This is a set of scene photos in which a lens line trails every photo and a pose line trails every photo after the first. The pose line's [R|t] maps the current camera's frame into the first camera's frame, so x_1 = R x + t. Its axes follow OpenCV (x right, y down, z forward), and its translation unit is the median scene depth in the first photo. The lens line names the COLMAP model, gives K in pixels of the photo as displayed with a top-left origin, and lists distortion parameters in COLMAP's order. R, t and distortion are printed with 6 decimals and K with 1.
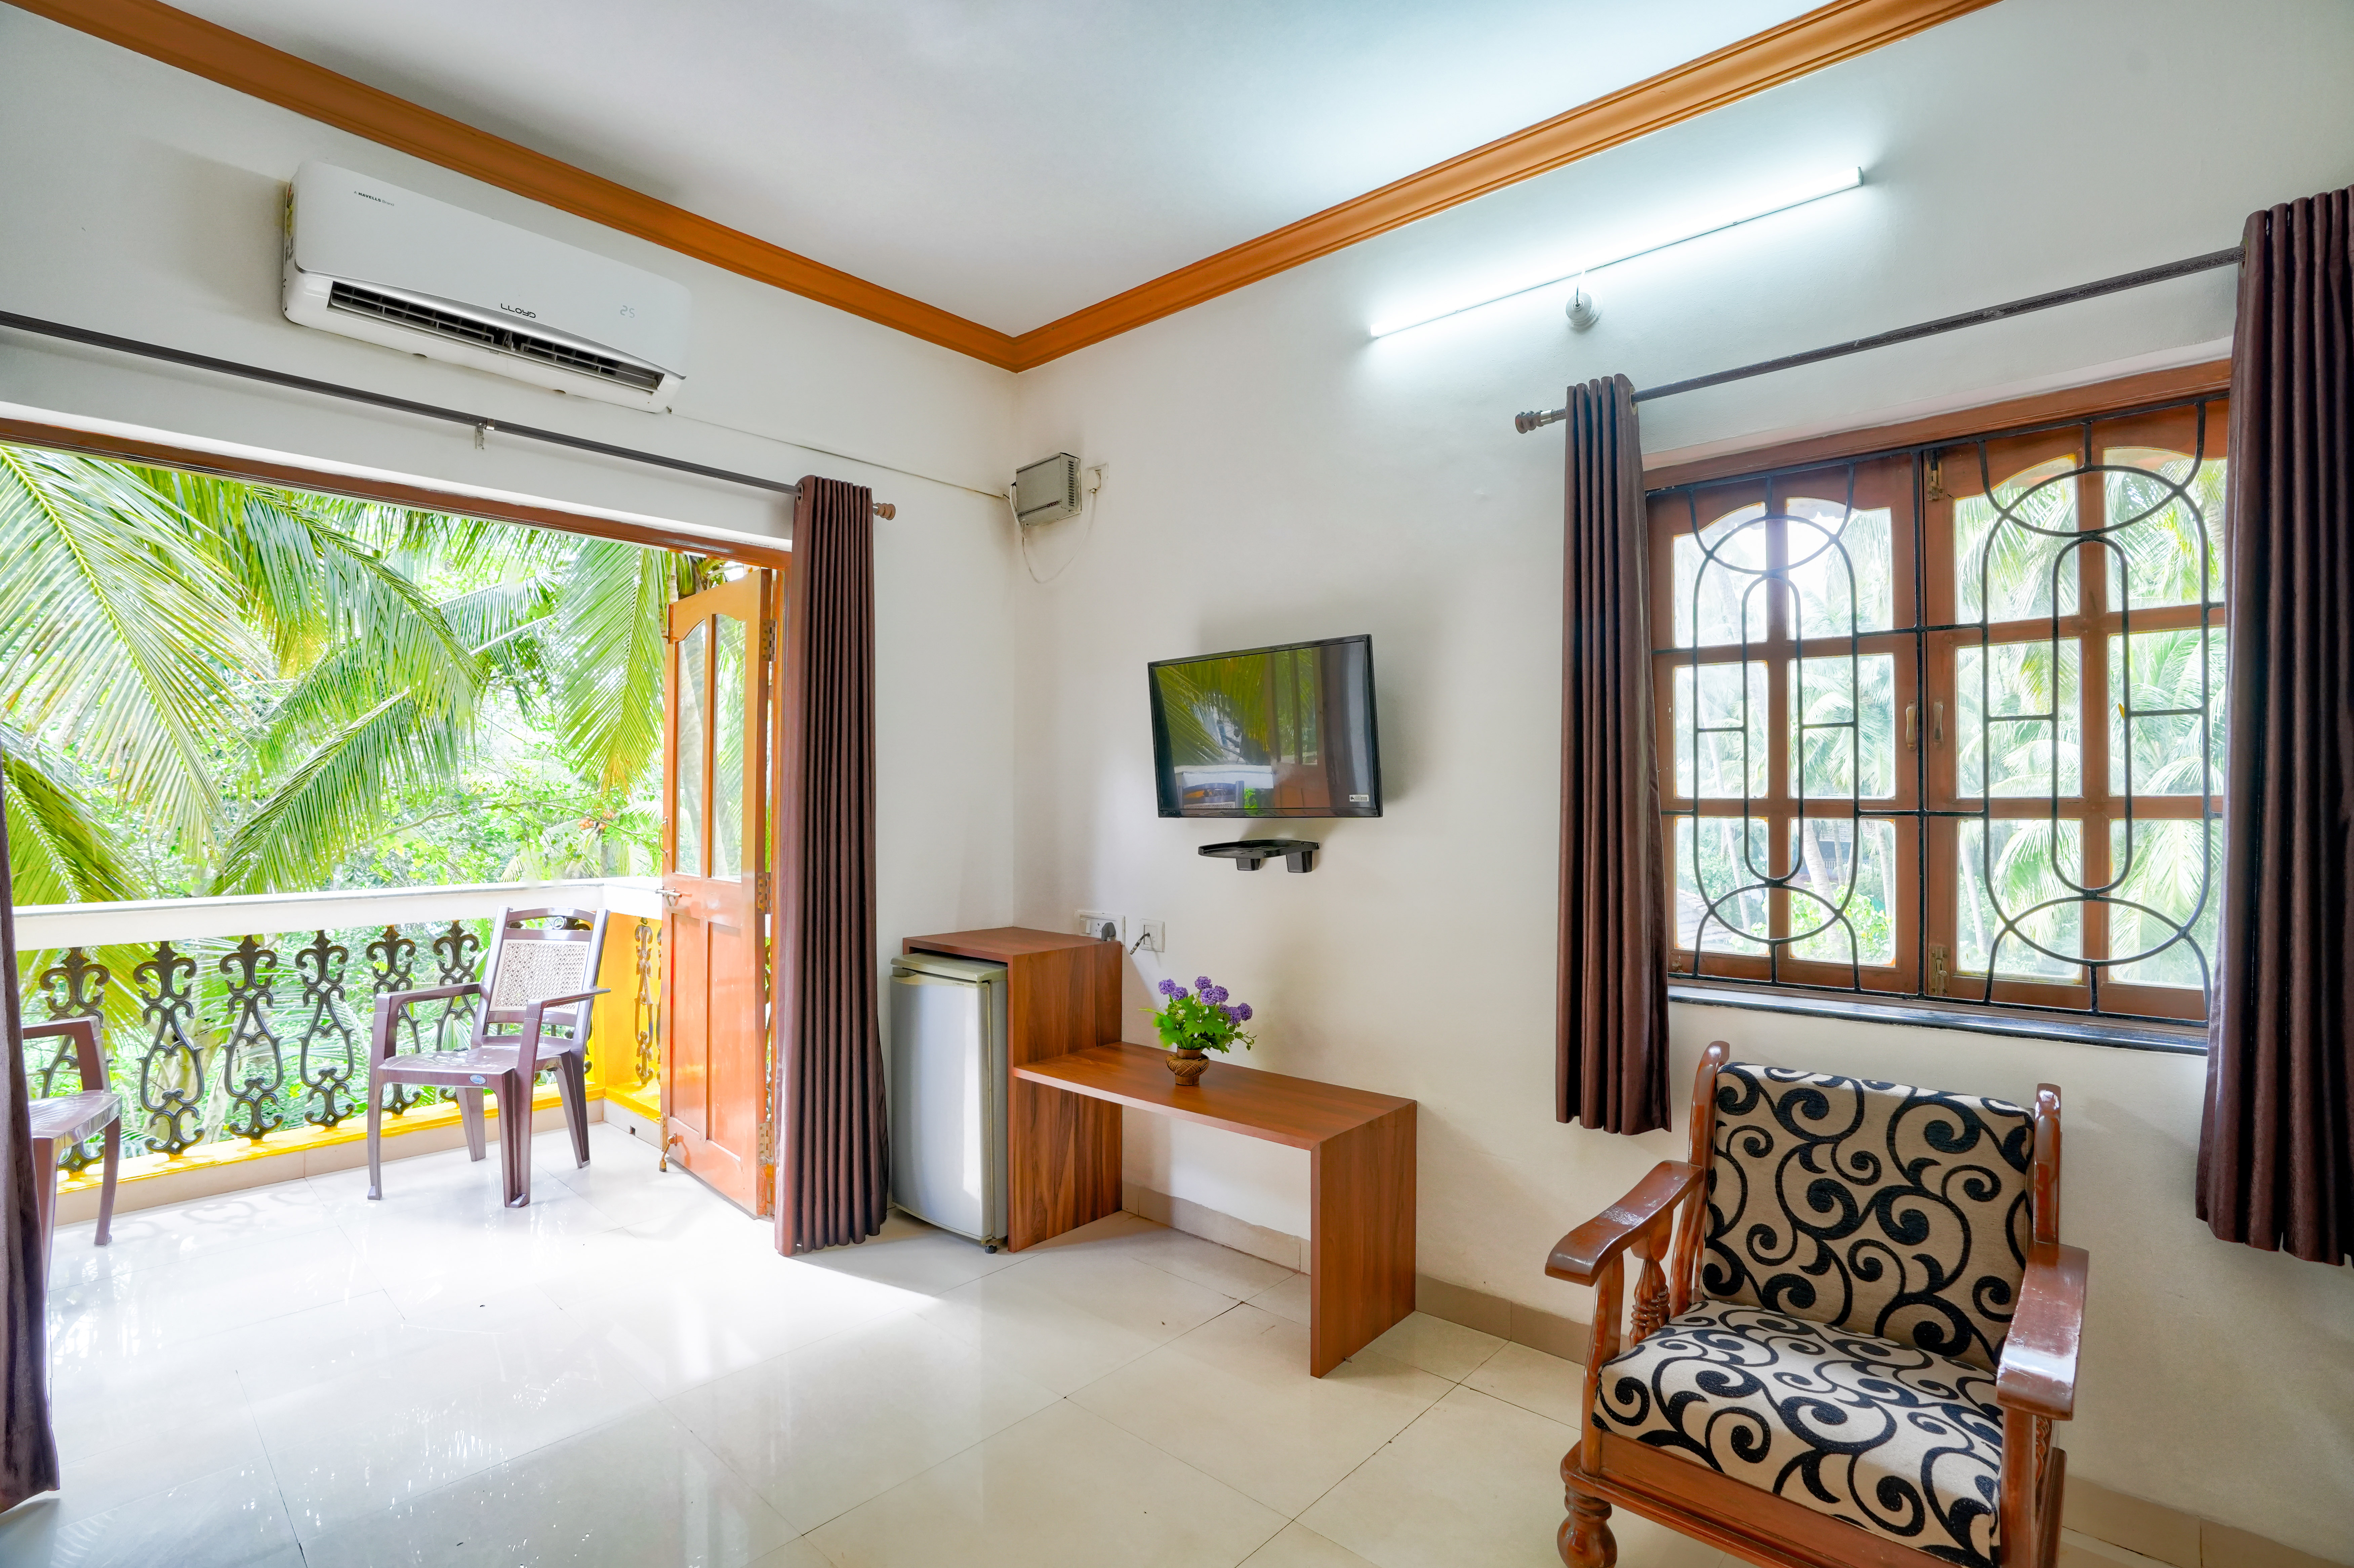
lens RADIAL K [[1151.3, 0, 1153.4], [0, 1151.3, 796.6], [0, 0, 1]] dist [-0.003138, -0.000071]
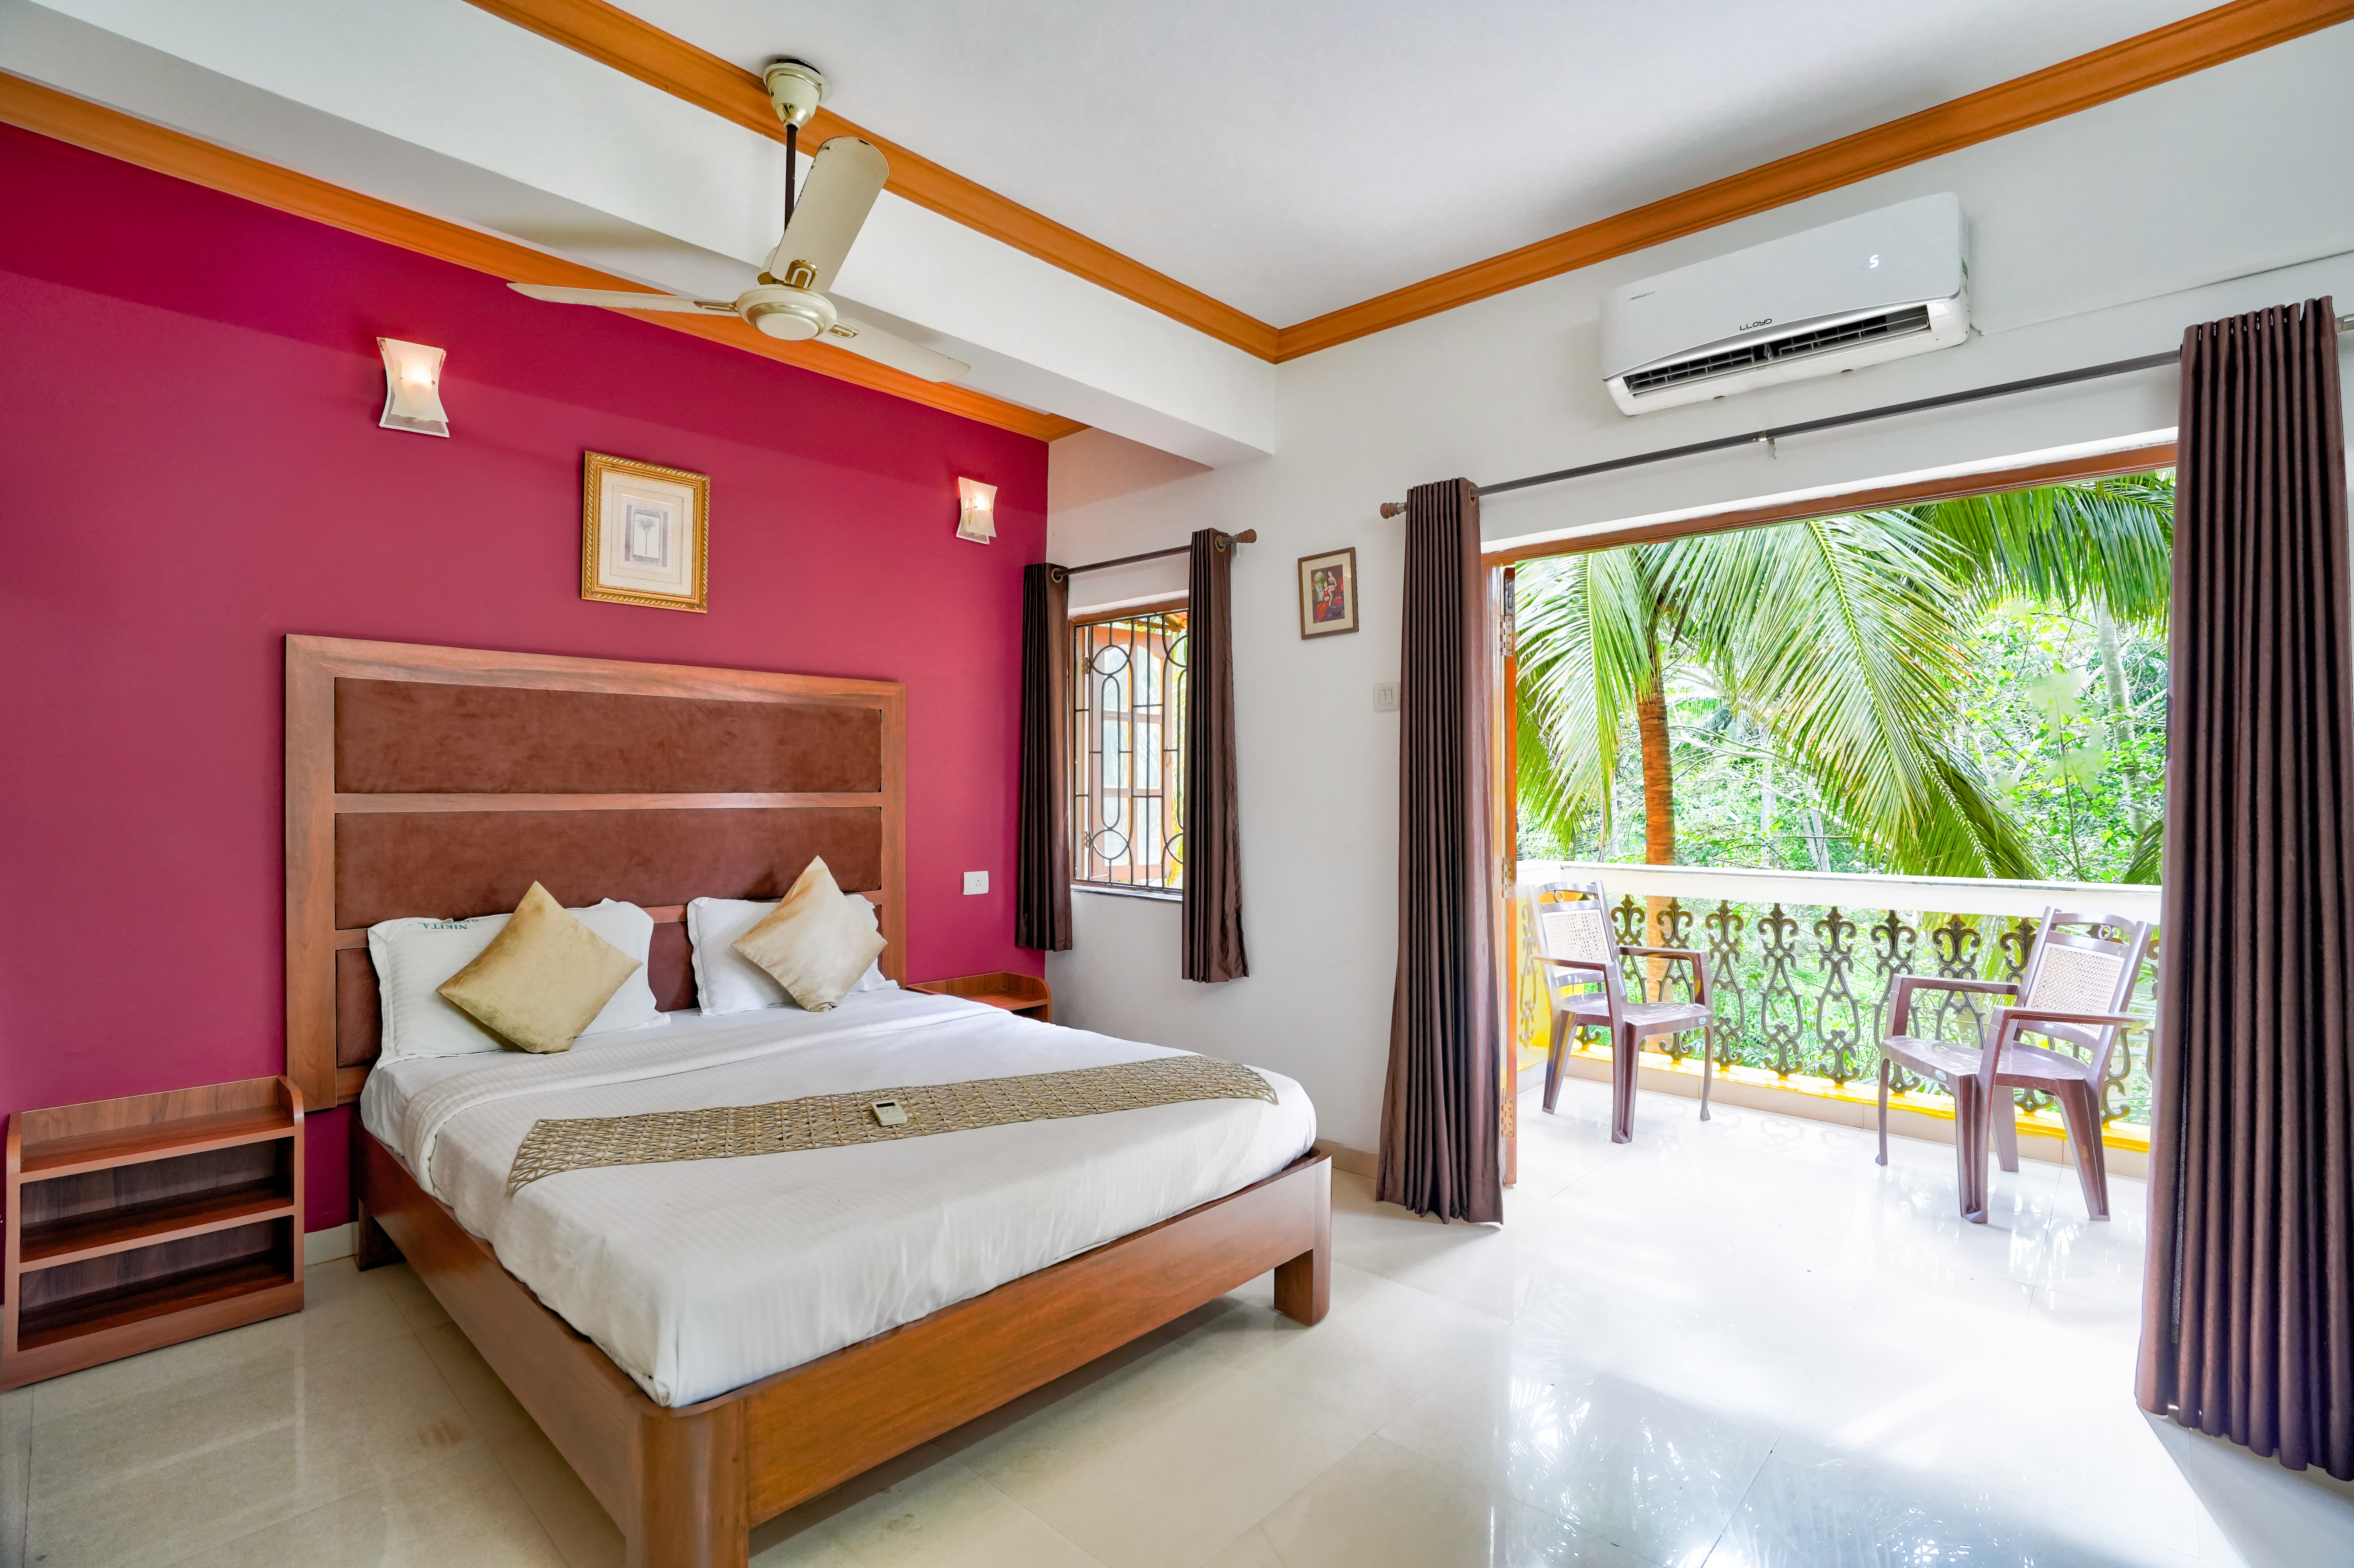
lens RADIAL K [[1105.6, 0, 1160.7], [0, 1105.6, 794.9], [0, 0, 1]] dist [-0.059083, 0.021129]
pose [[-0.014831, 0.001666, -0.999889, 0.329774], [0.001042, 0.999998, 0.001651, 0.005343], [0.999889, -0.001017, -0.014832, 0.345043]]
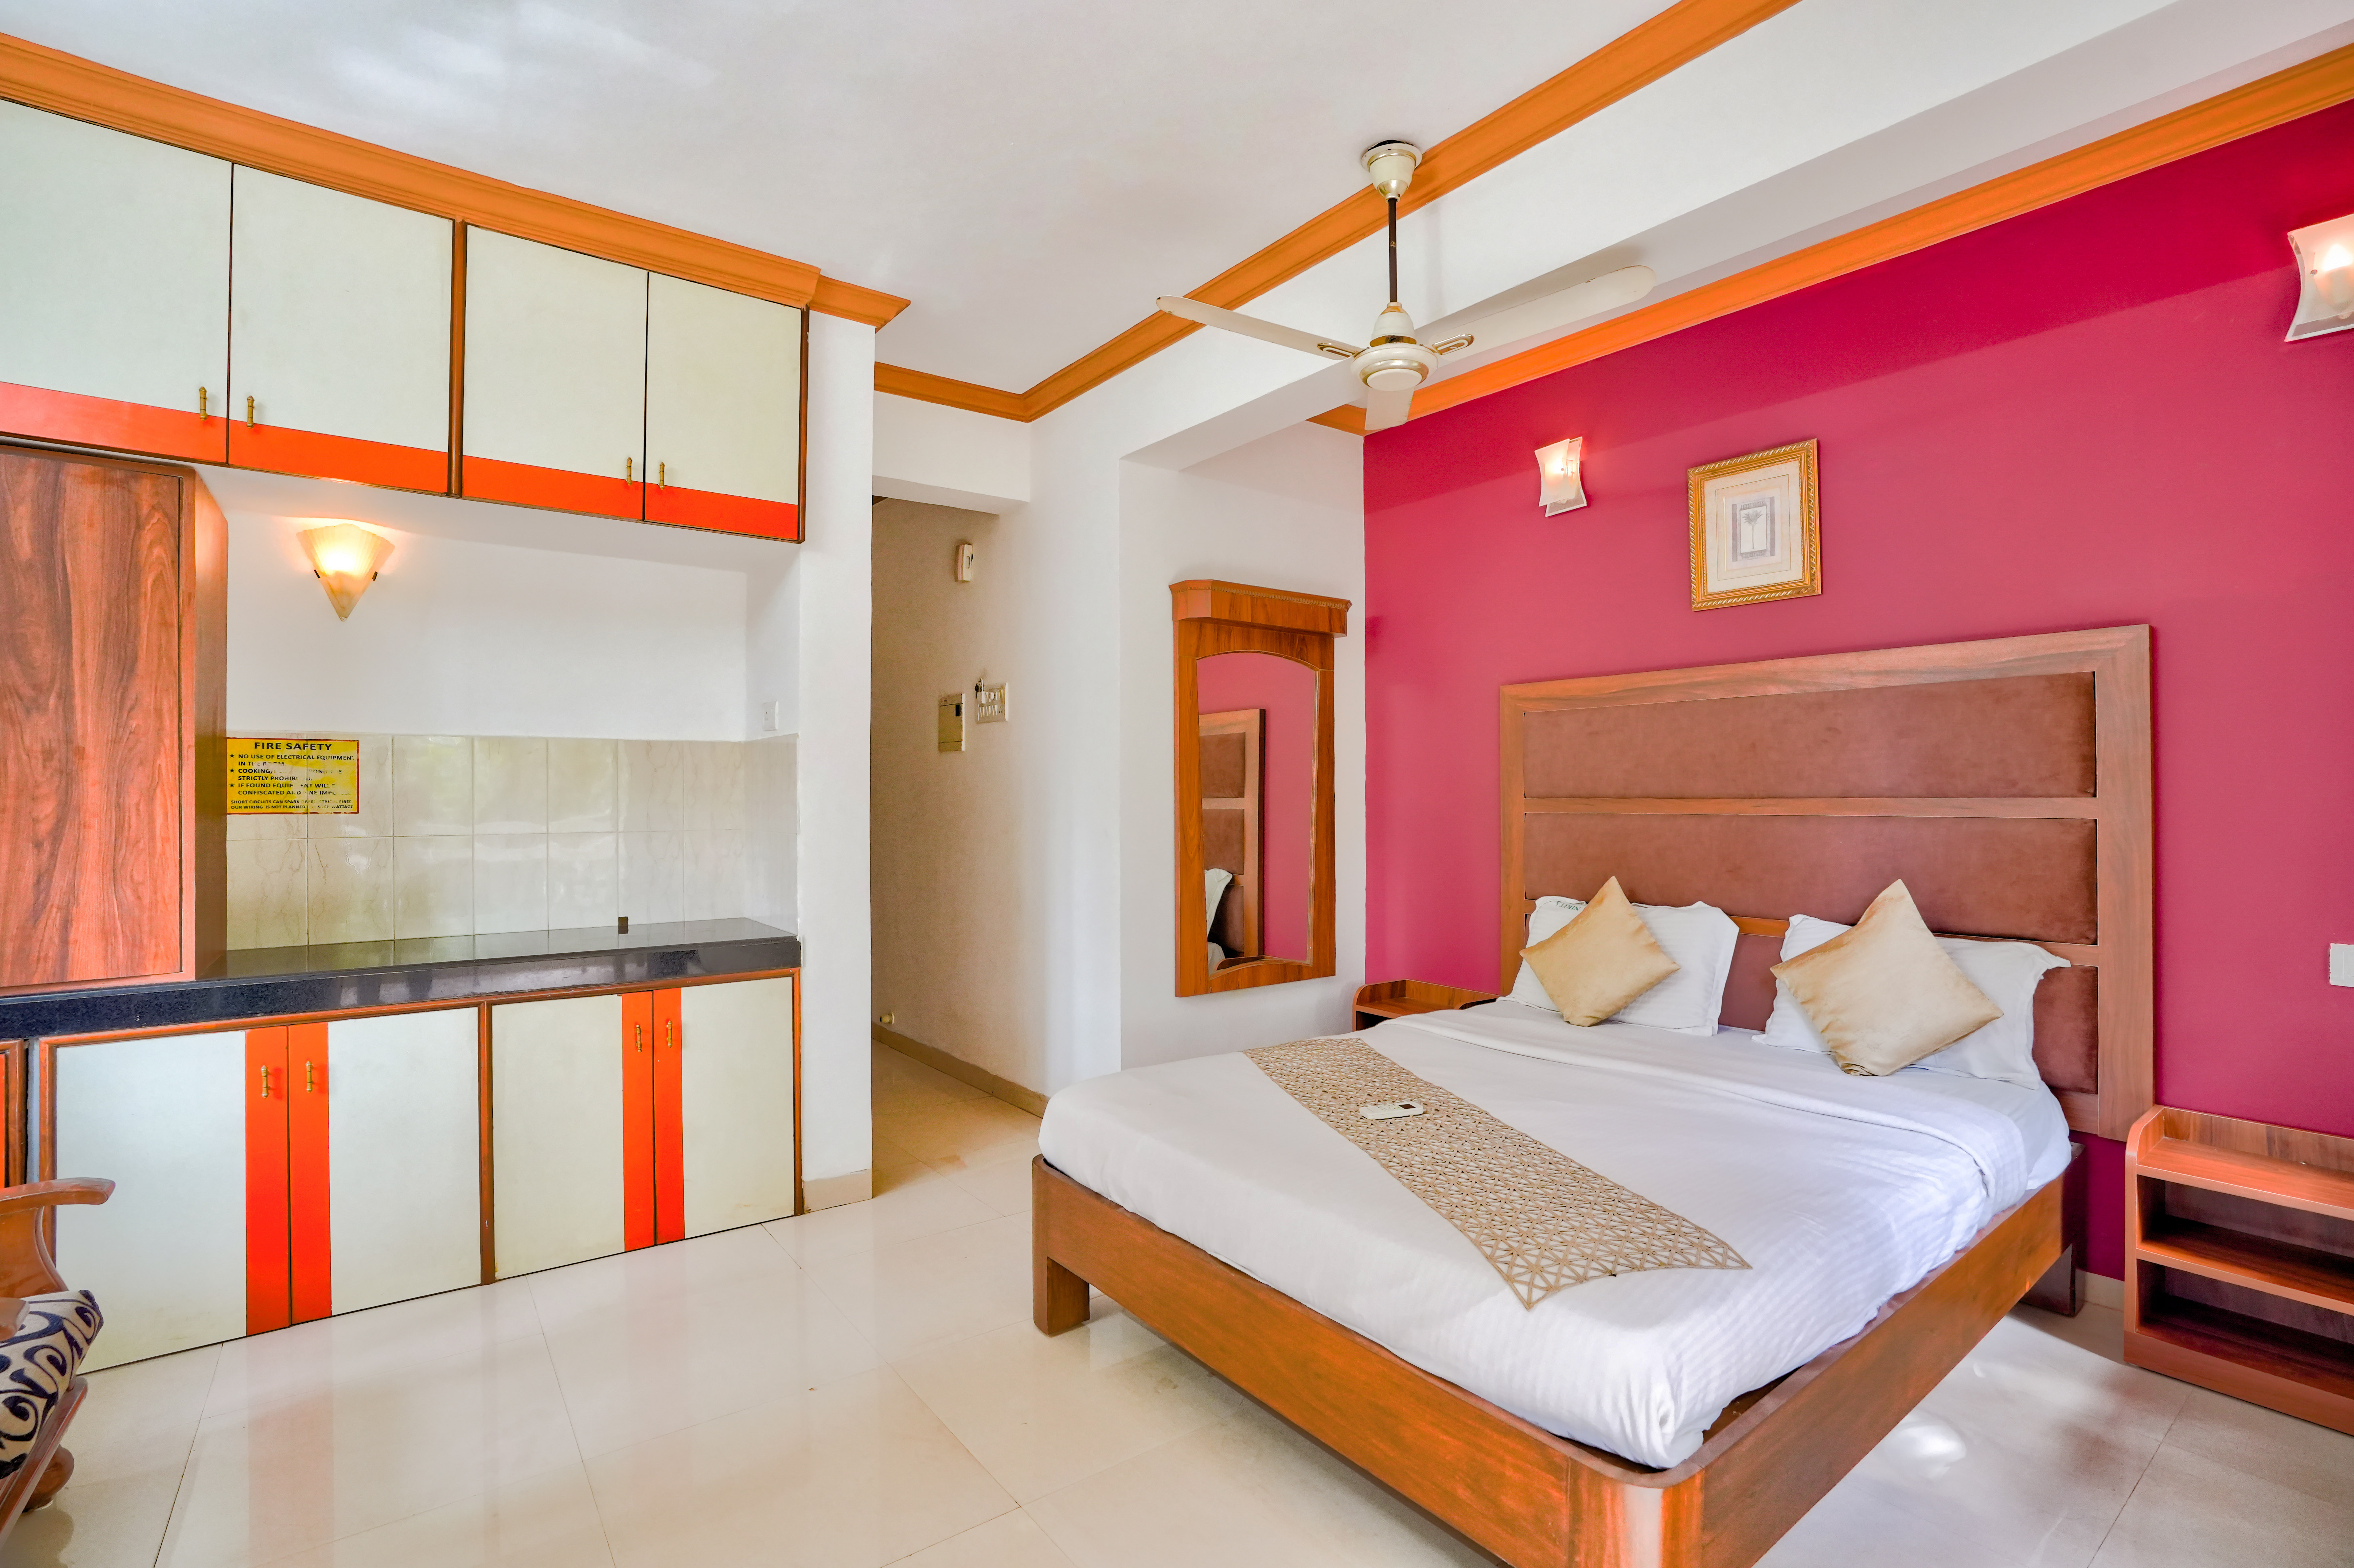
lens RADIAL K [[1105.5, 0, 1205.2], [0, 1105.5, 784.8], [0, 0, 1]] dist [-0.059083, 0.021129]
pose [[-0.986395, 0.000924, 0.164387, -0.302080], [-0.001253, 0.999913, -0.013140, 0.005982], [-0.164385, -0.013167, -0.986308, 0.843205]]
